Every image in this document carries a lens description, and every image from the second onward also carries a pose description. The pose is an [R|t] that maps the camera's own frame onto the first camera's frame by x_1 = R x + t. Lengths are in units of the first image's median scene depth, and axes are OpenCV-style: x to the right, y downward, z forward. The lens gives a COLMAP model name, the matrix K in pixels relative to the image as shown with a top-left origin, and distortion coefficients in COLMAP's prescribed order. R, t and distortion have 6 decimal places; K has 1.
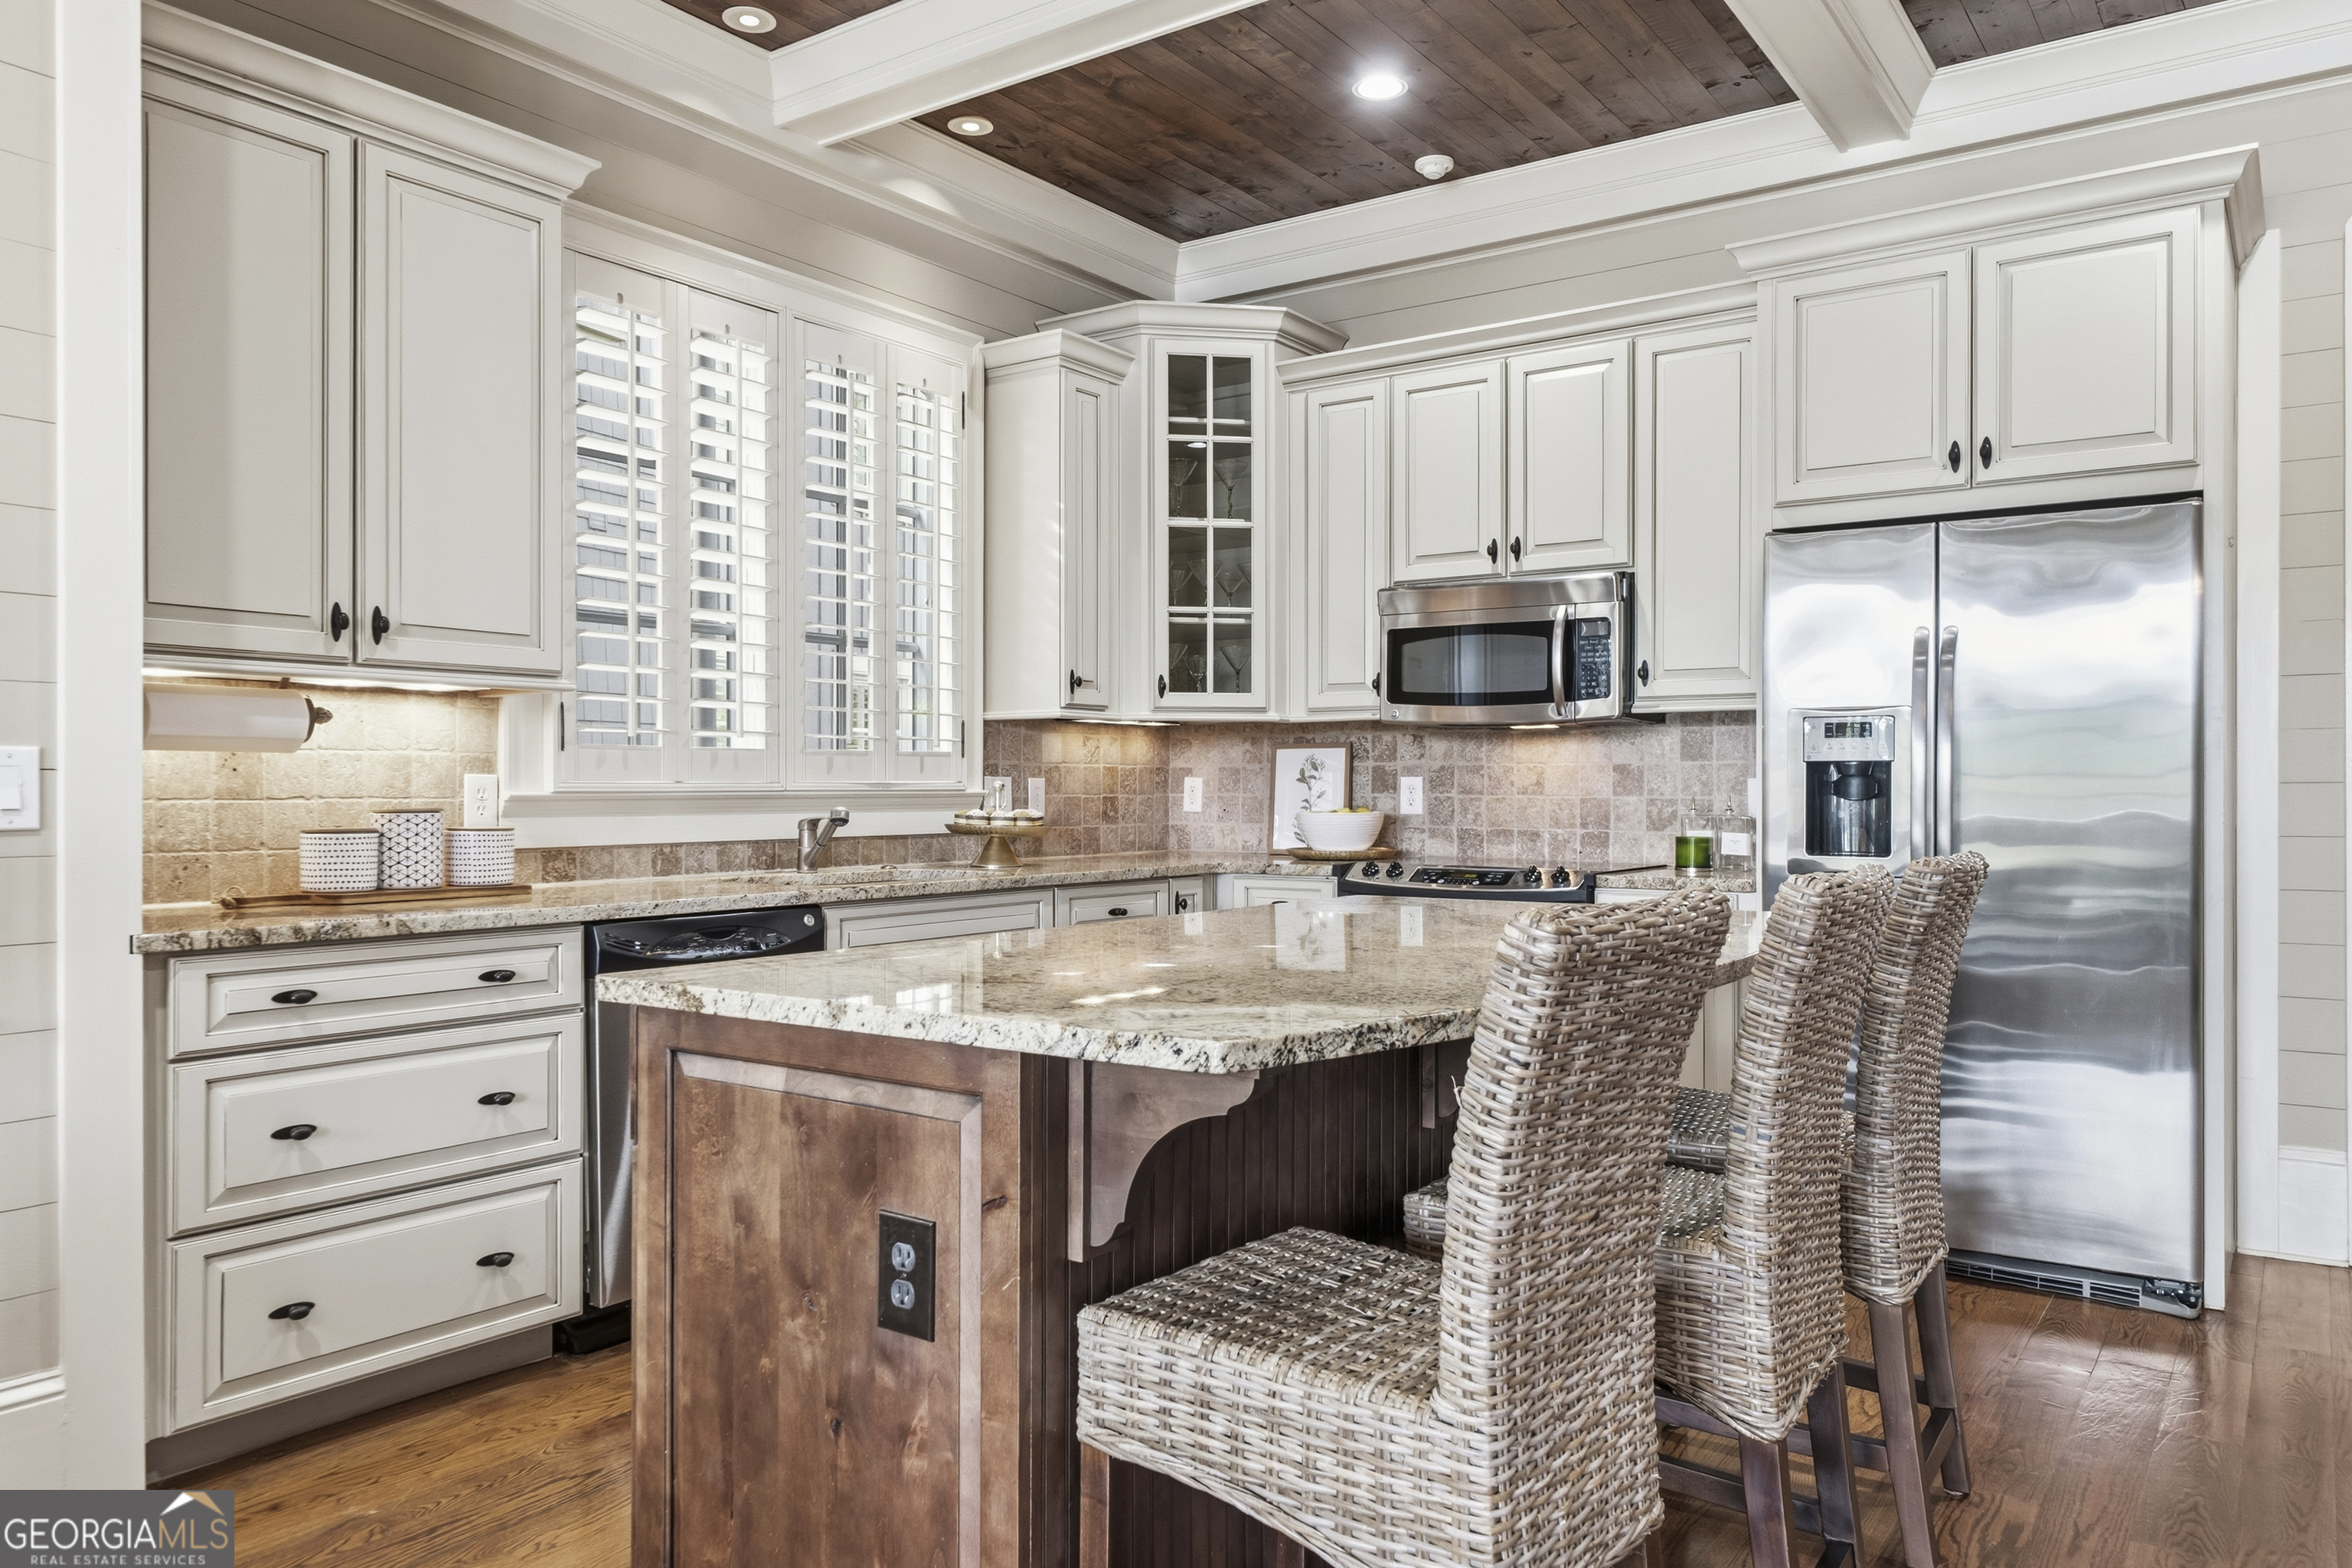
lens RADIAL K [[1618.5, 0, 1175.4], [0, 1618.5, 778.1], [0, 0, 1]] dist [0.001816, 0.004325]
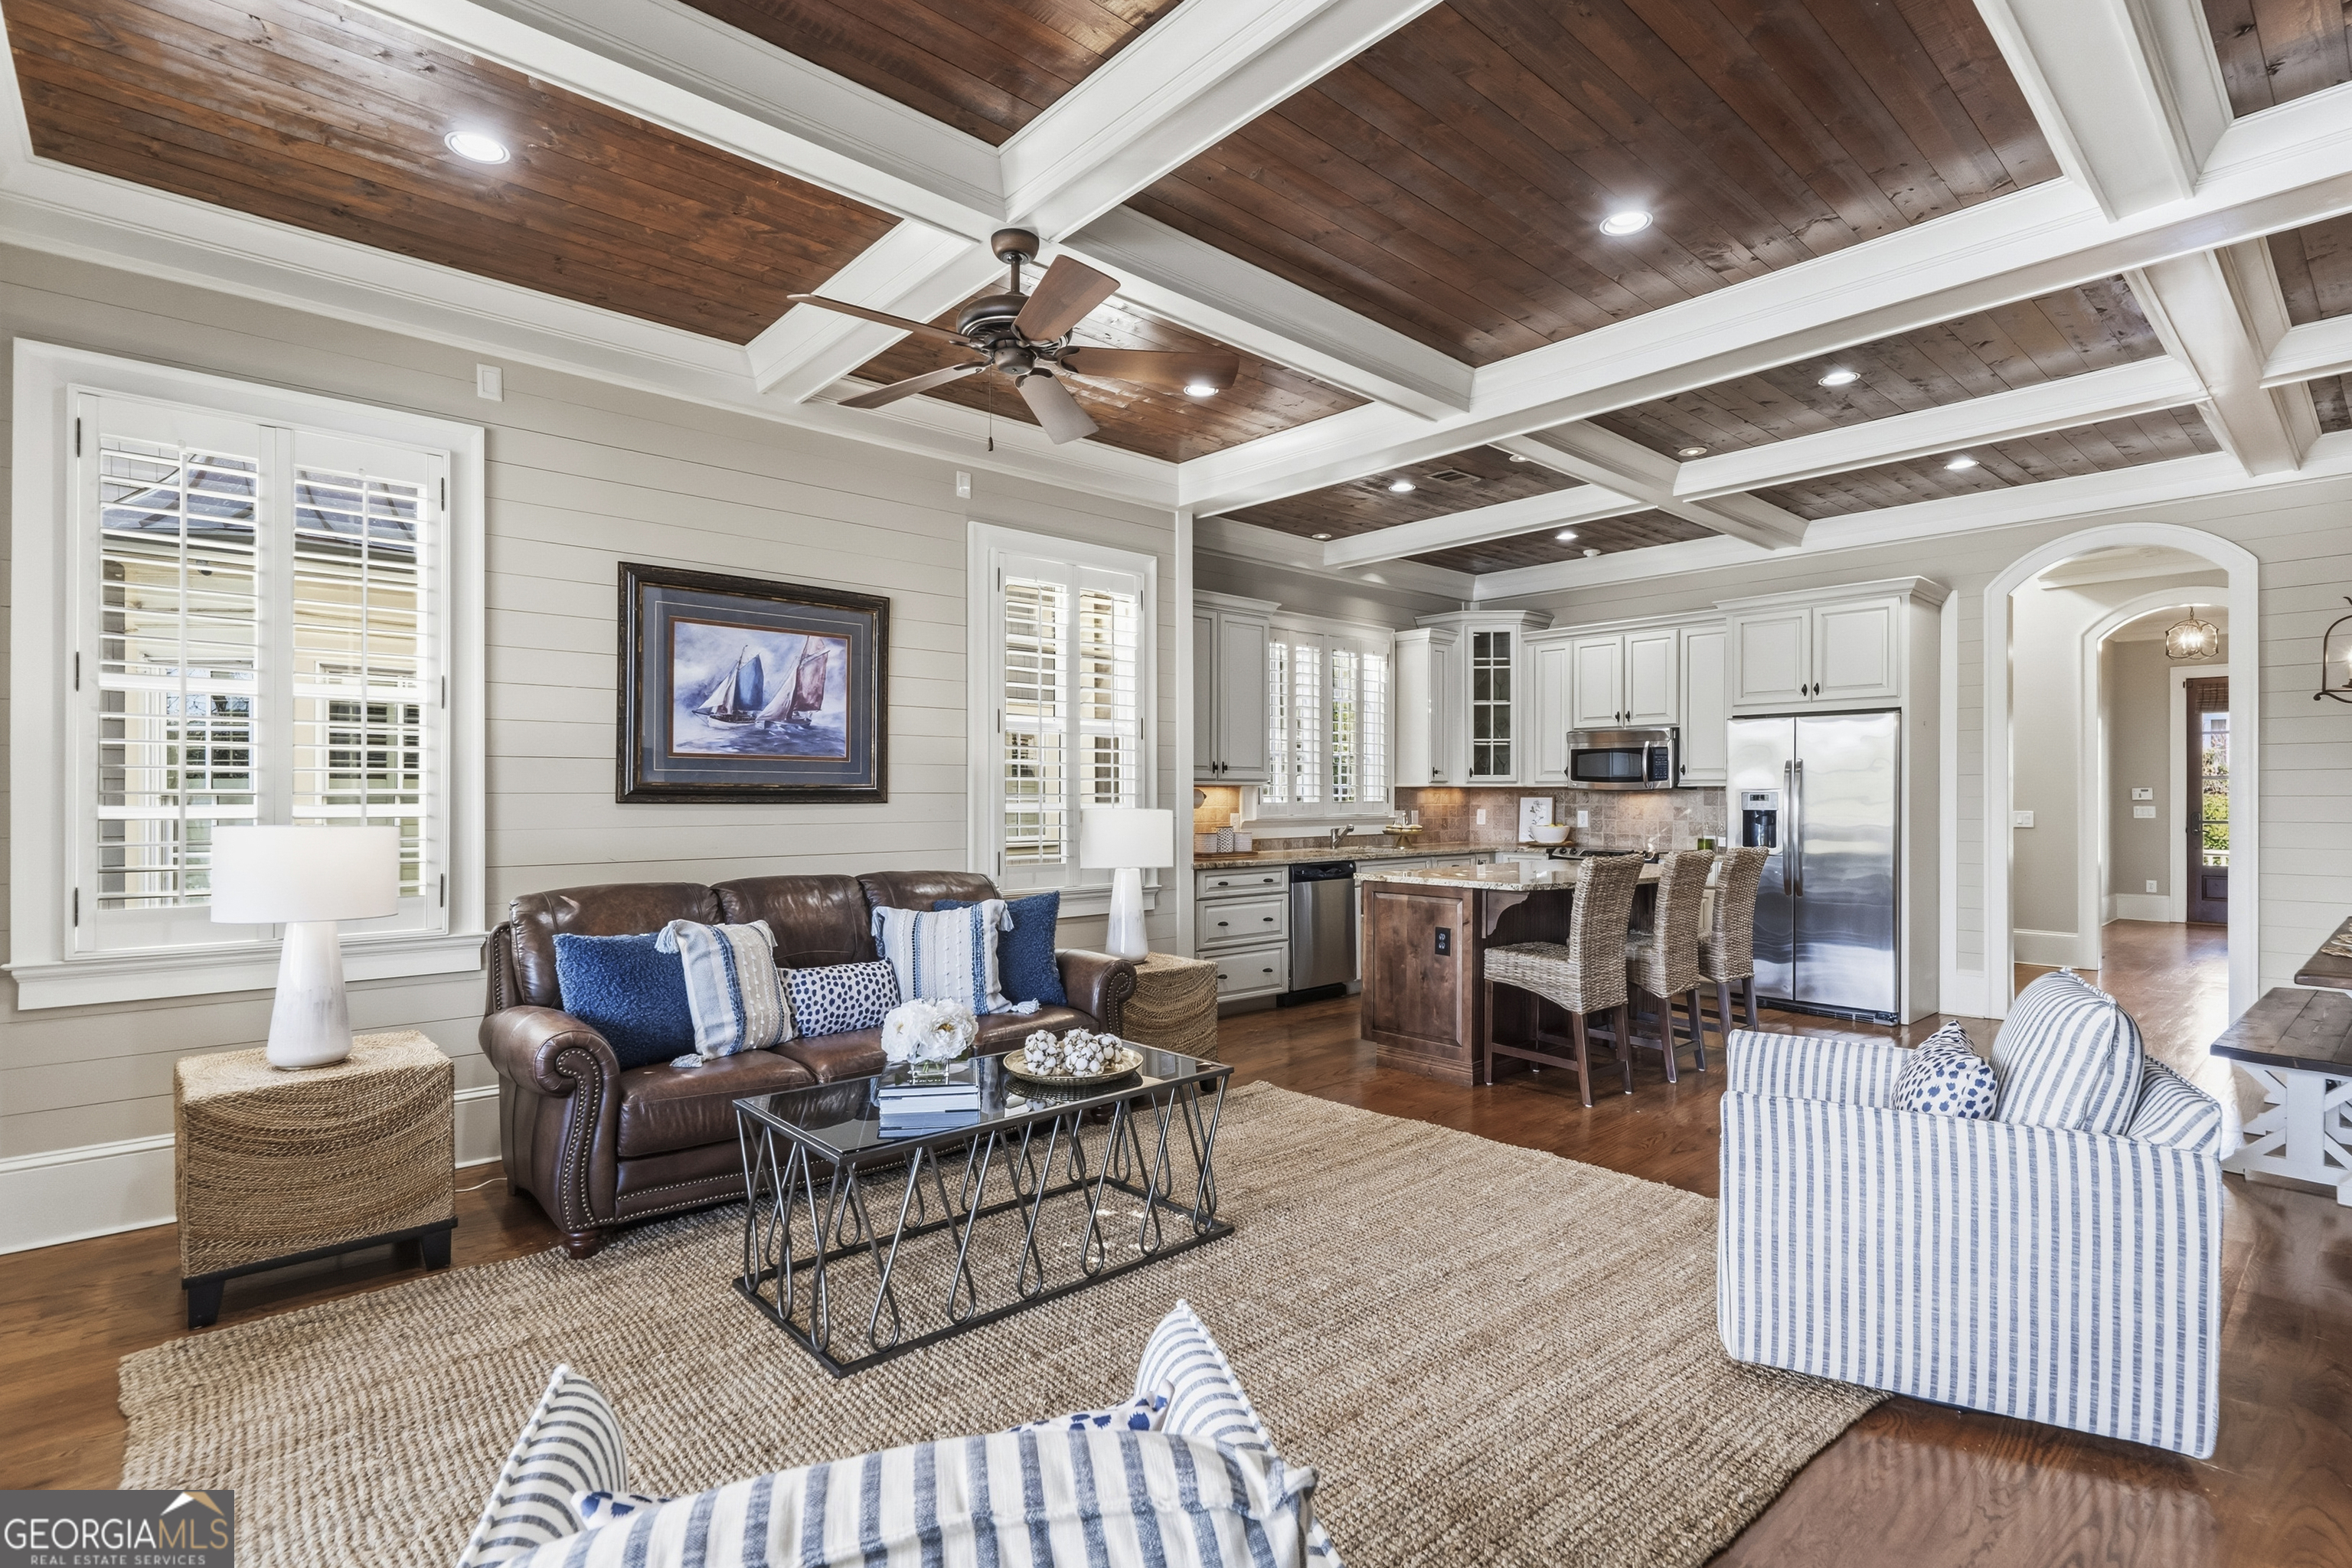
lens RADIAL K [[1108.1, 0, 1174.5], [0, 1108.1, 792.9], [0, 0, 1]] dist [-0.000272, 0.000987]
pose [[0.974191, 0.000094, -0.225727, -0.070643], [0.000872, 0.999991, 0.004178, -0.037130], [0.225725, -0.004267, 0.974182, -0.737842]]
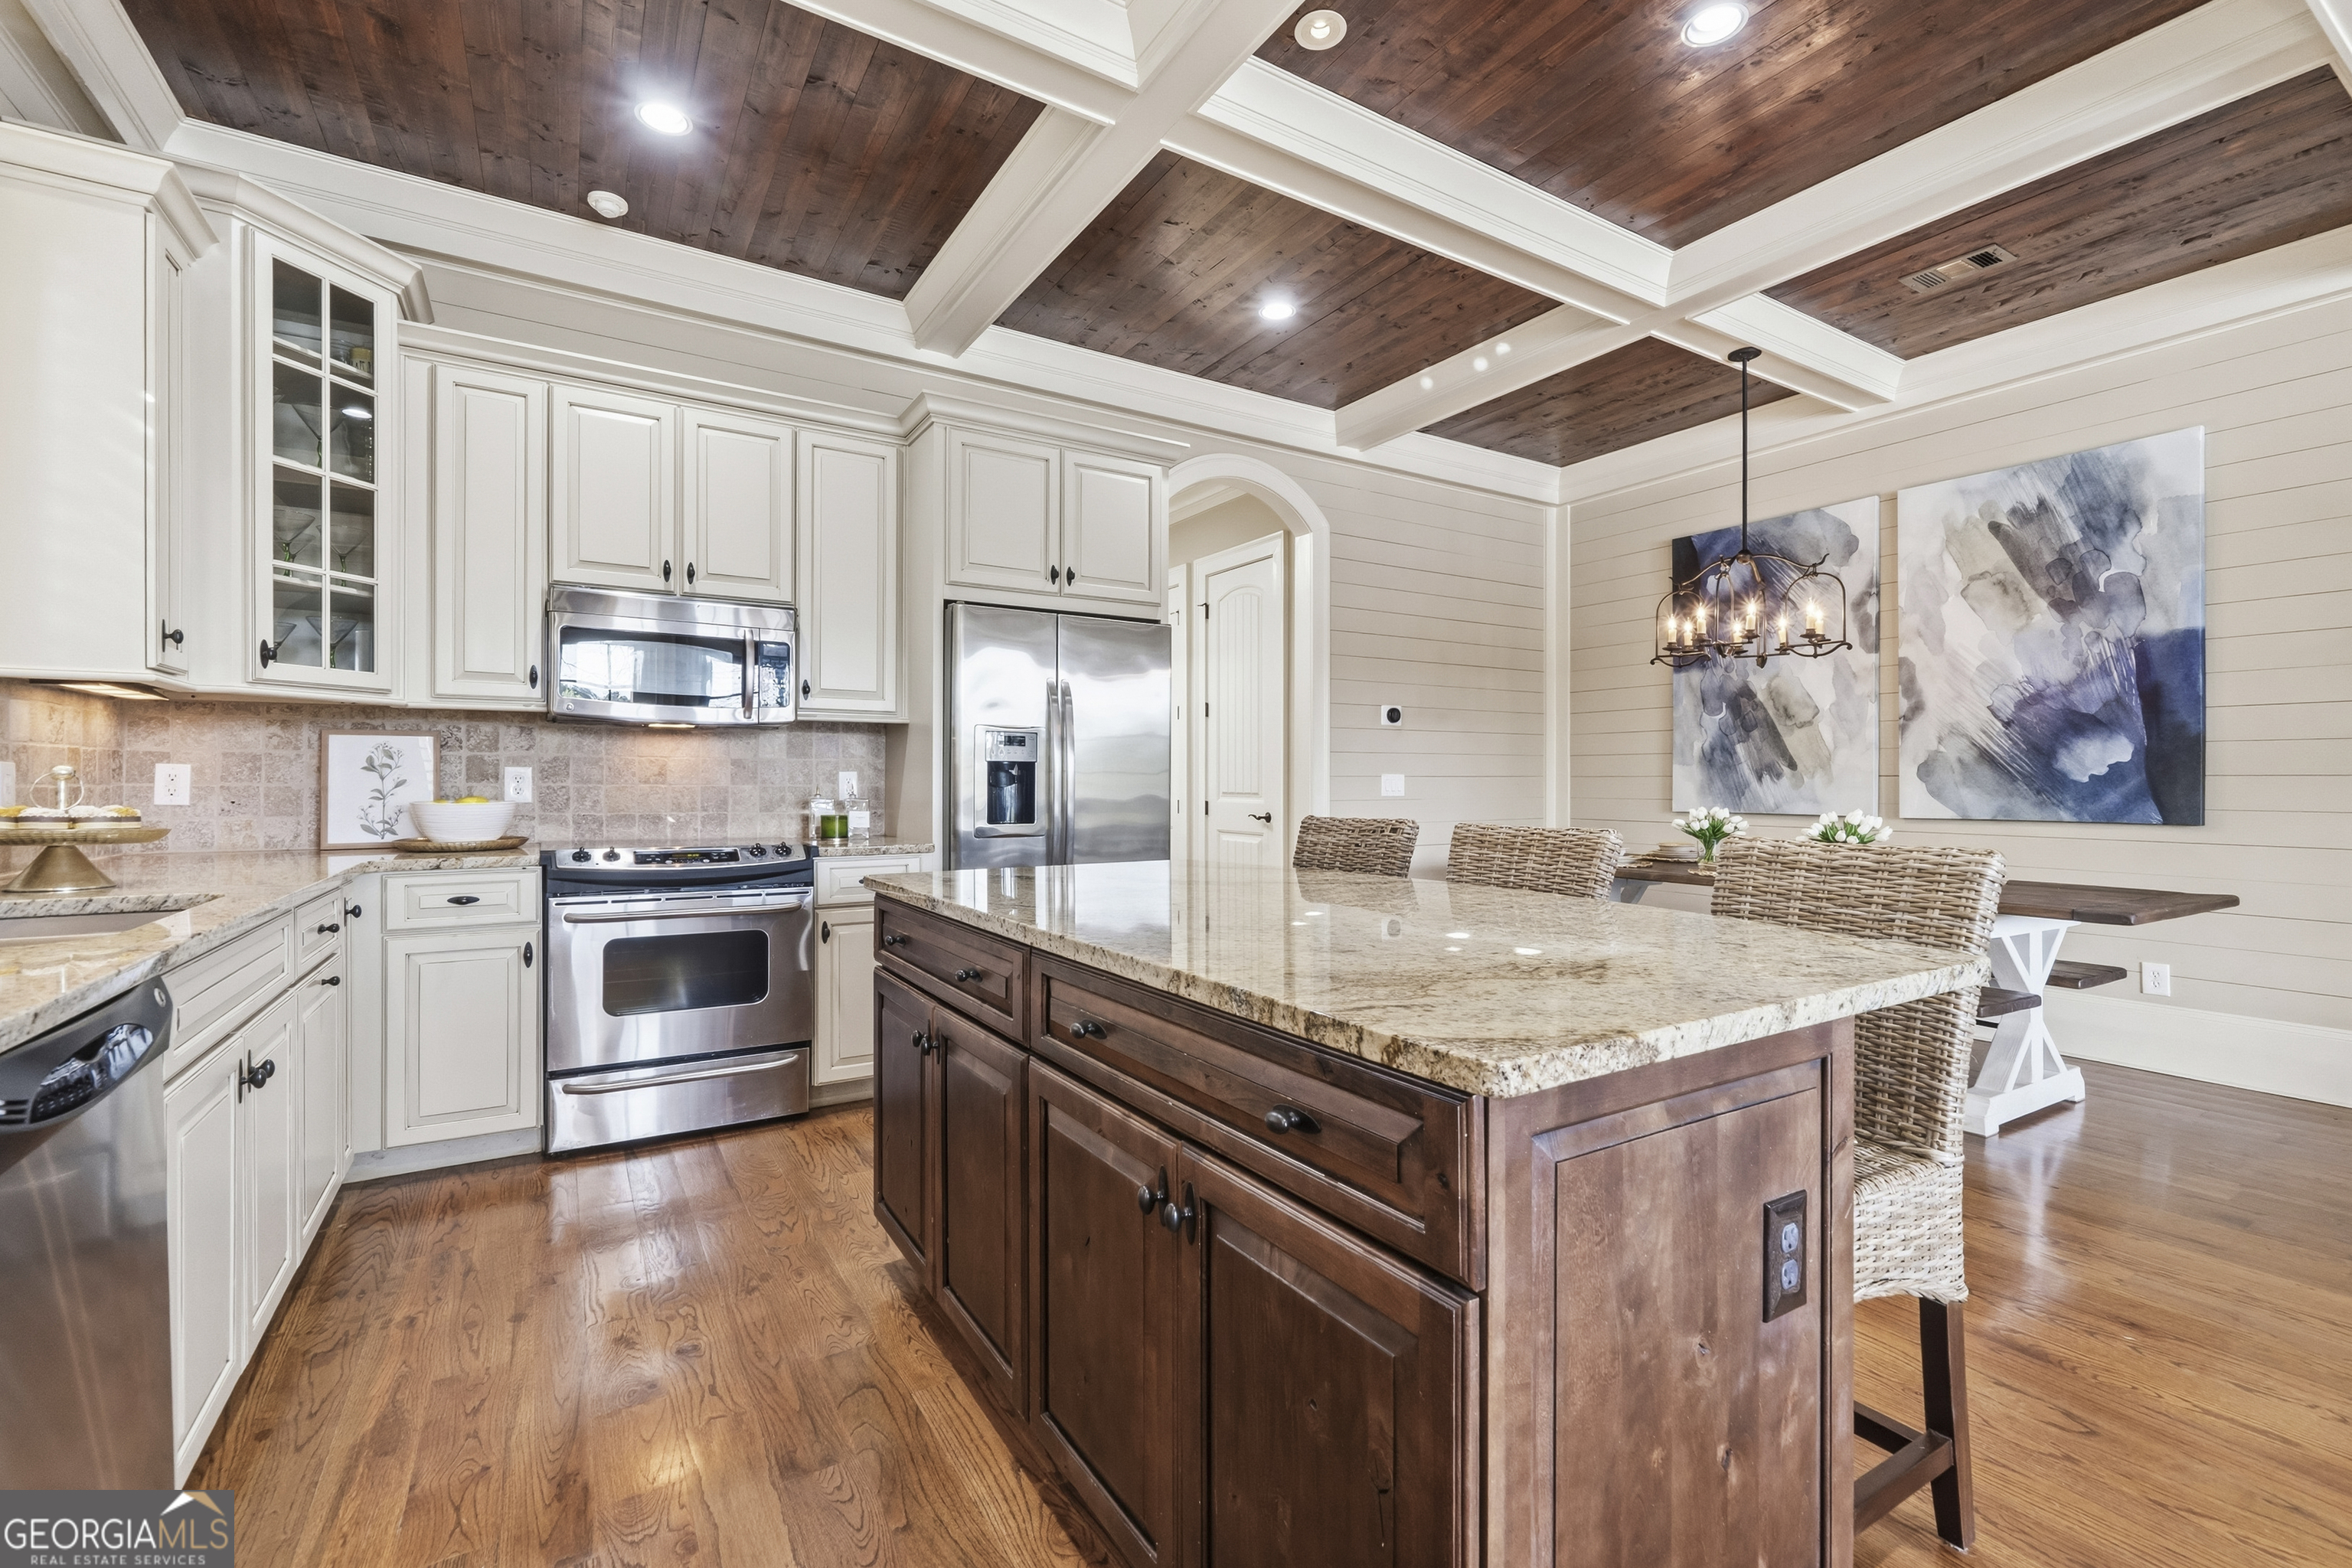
lens RADIAL K [[1008.1, 0, 1169.4], [0, 1008.1, 784.0], [0, 0, 1]] dist [-0.002470, 0.000986]
pose [[0.394698, -0.002282, 0.918808, -0.326164], [-0.008066, 0.999950, 0.005948, 0.003357], [-0.918776, -0.009759, 0.394659, 0.400546]]
